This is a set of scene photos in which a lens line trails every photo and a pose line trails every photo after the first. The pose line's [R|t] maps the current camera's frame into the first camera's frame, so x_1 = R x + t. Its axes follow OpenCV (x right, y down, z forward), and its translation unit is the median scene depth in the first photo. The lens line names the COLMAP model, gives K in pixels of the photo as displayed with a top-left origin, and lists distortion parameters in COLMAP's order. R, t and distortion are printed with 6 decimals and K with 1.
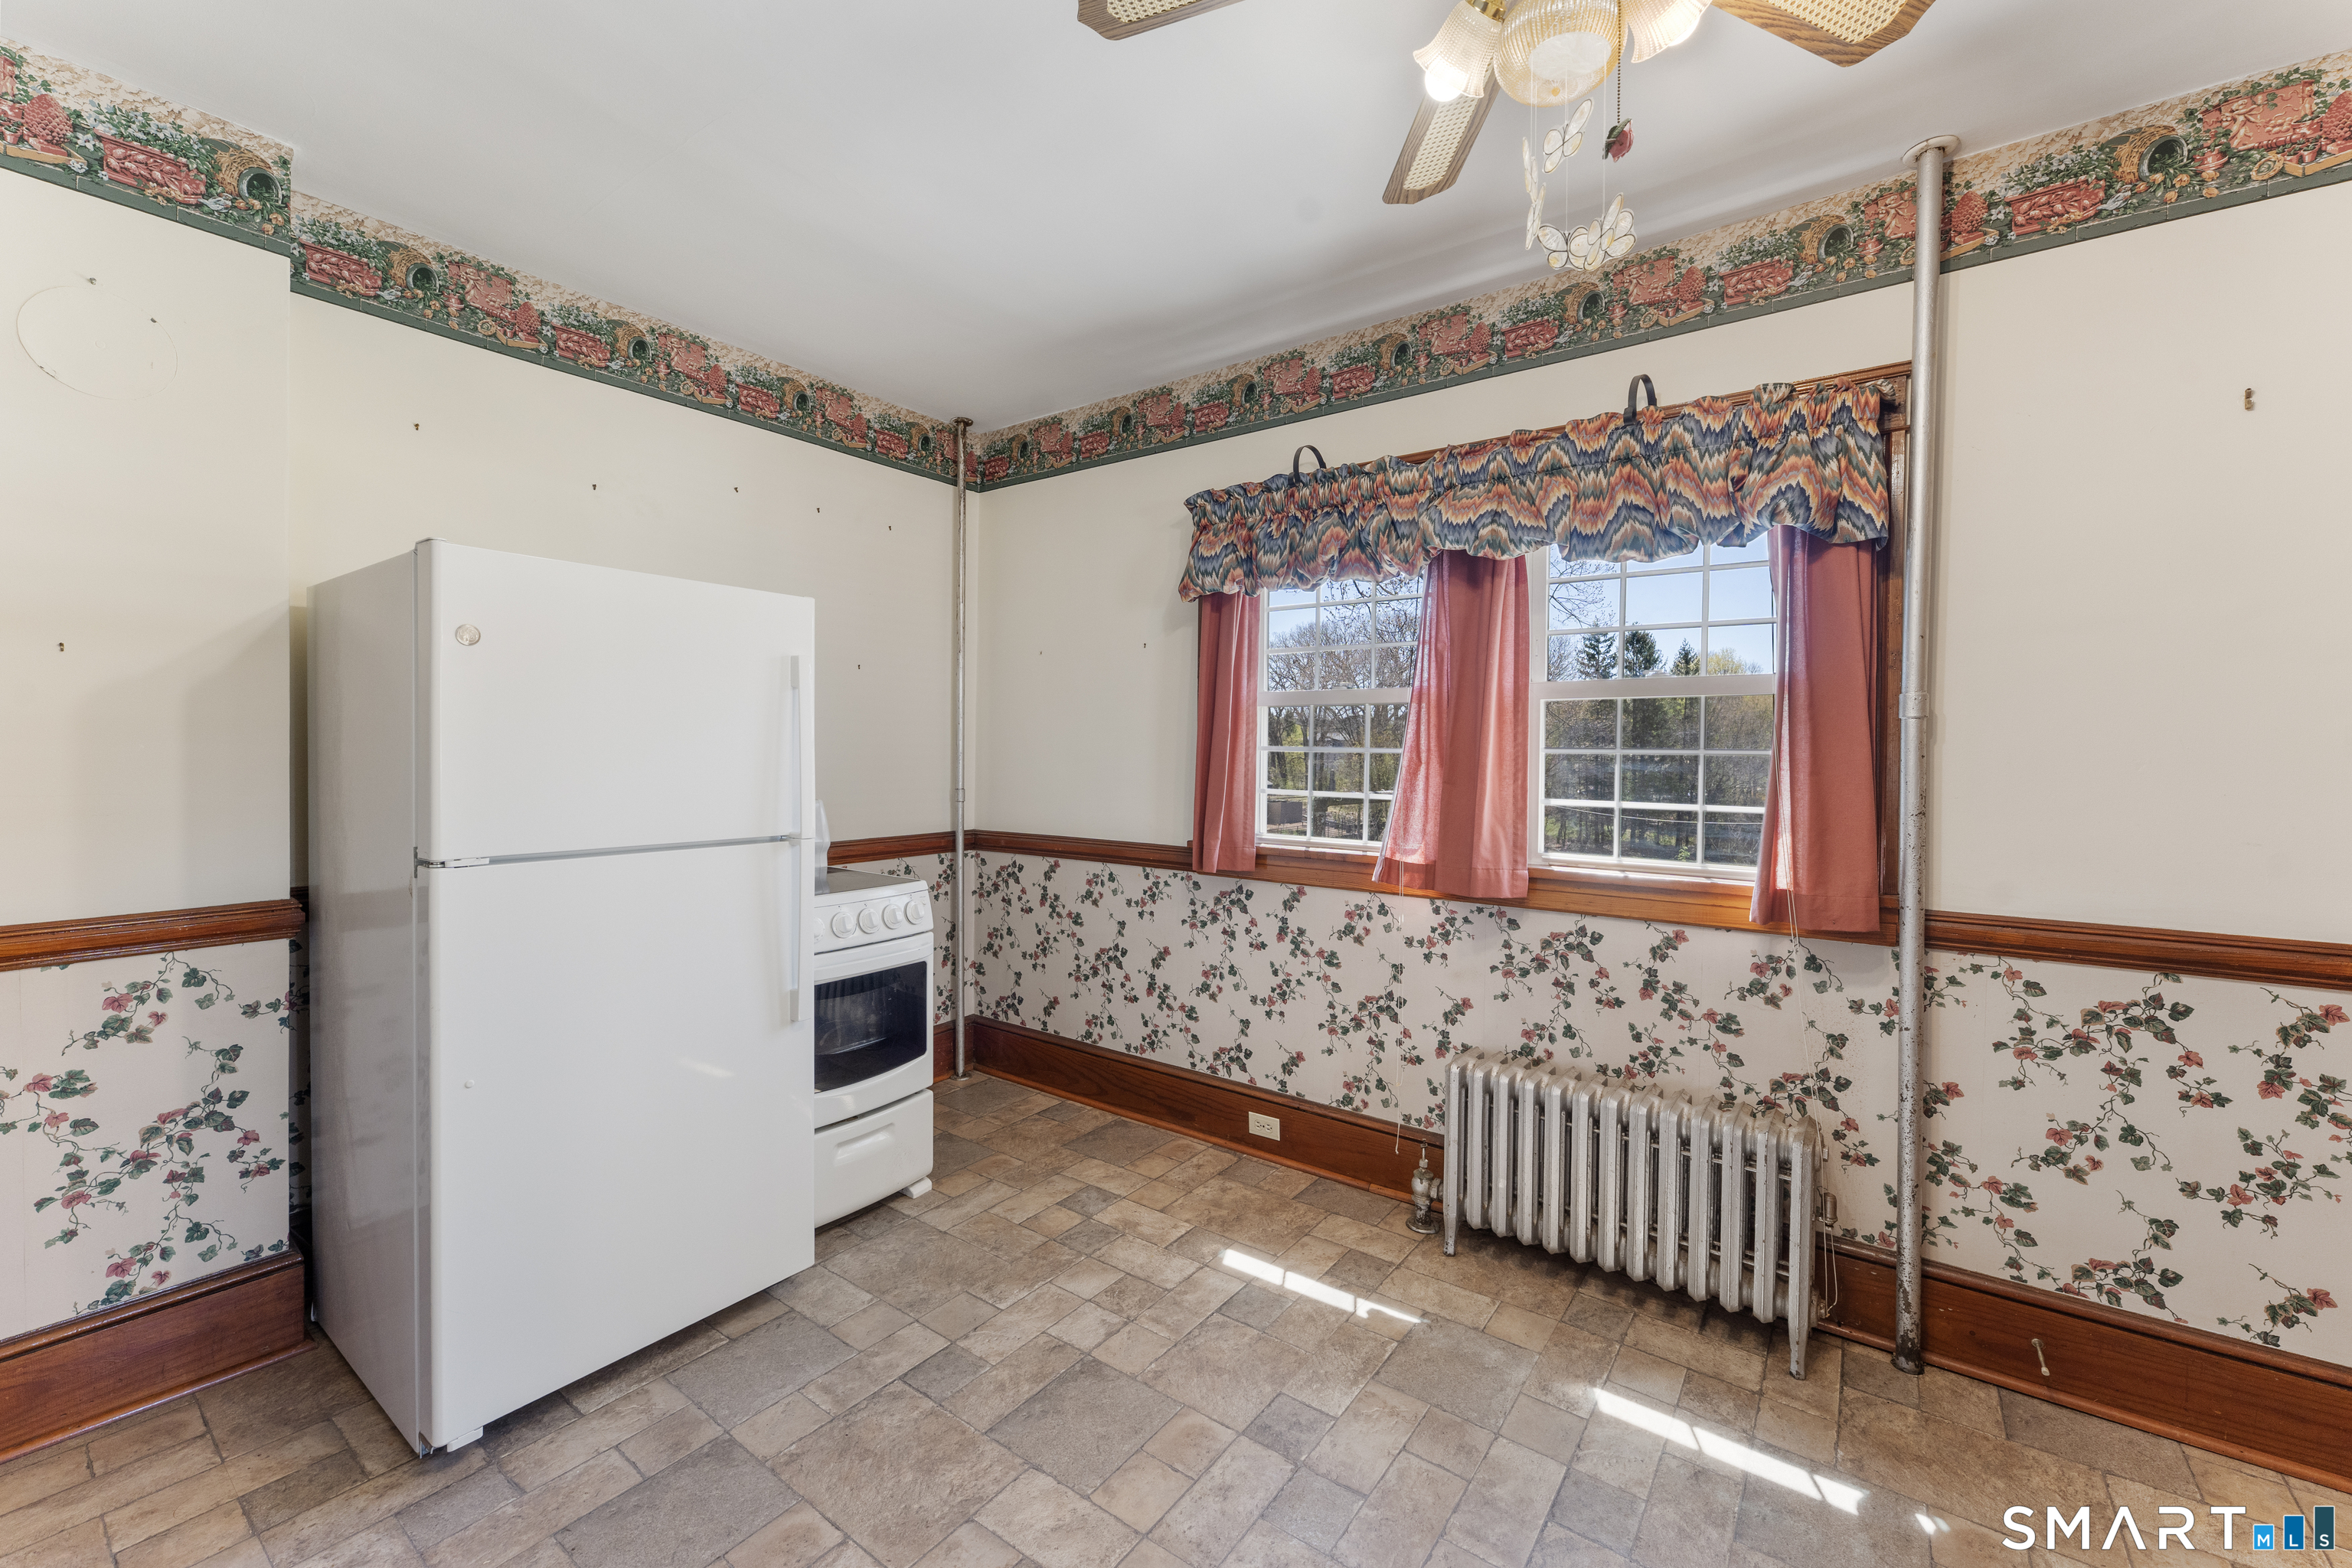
lens RADIAL K [[949.4, 0, 1180.9], [0, 949.4, 756.4], [0, 0, 1]] dist [-0.000329, -0.000281]
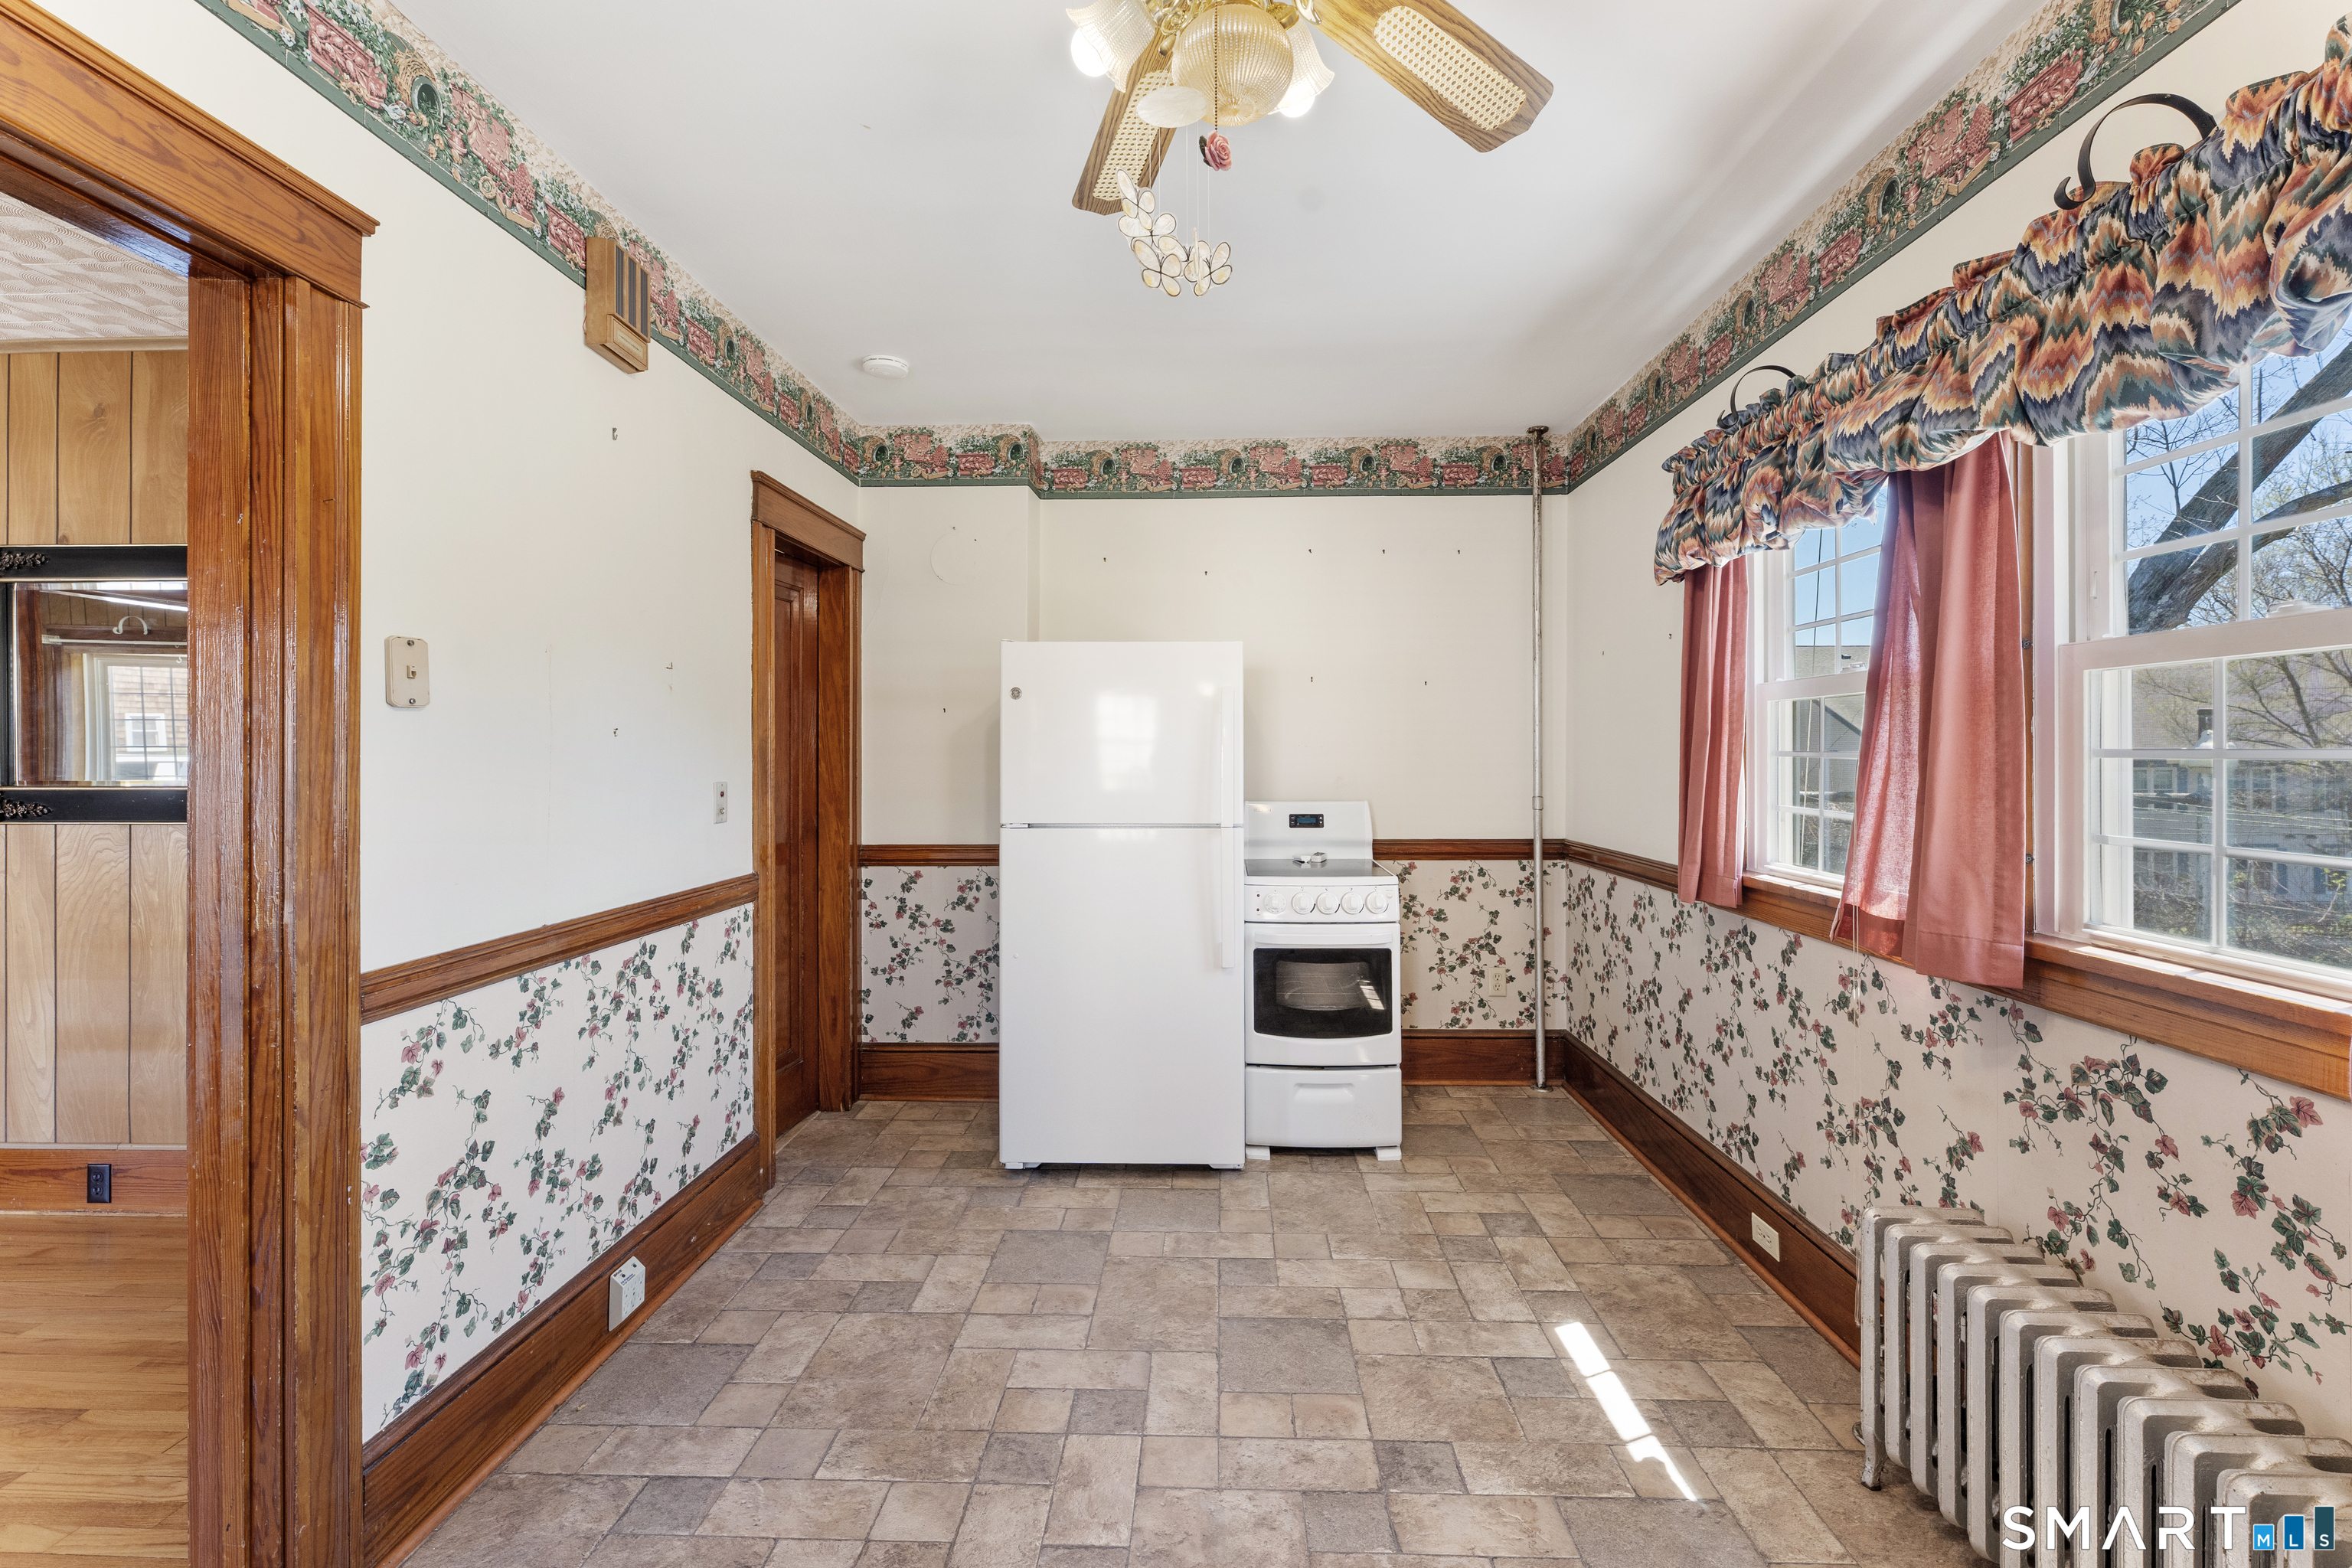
lens RADIAL K [[970.9, 0, 1196.0], [0, 970.9, 742.1], [0, 0, 1]] dist [-0.000151, -0.000366]
pose [[0.563470, -0.018497, -0.825929, 0.574371], [-0.000773, 0.999737, -0.022917, 0.000548], [0.826136, 0.013552, 0.563308, 0.181956]]
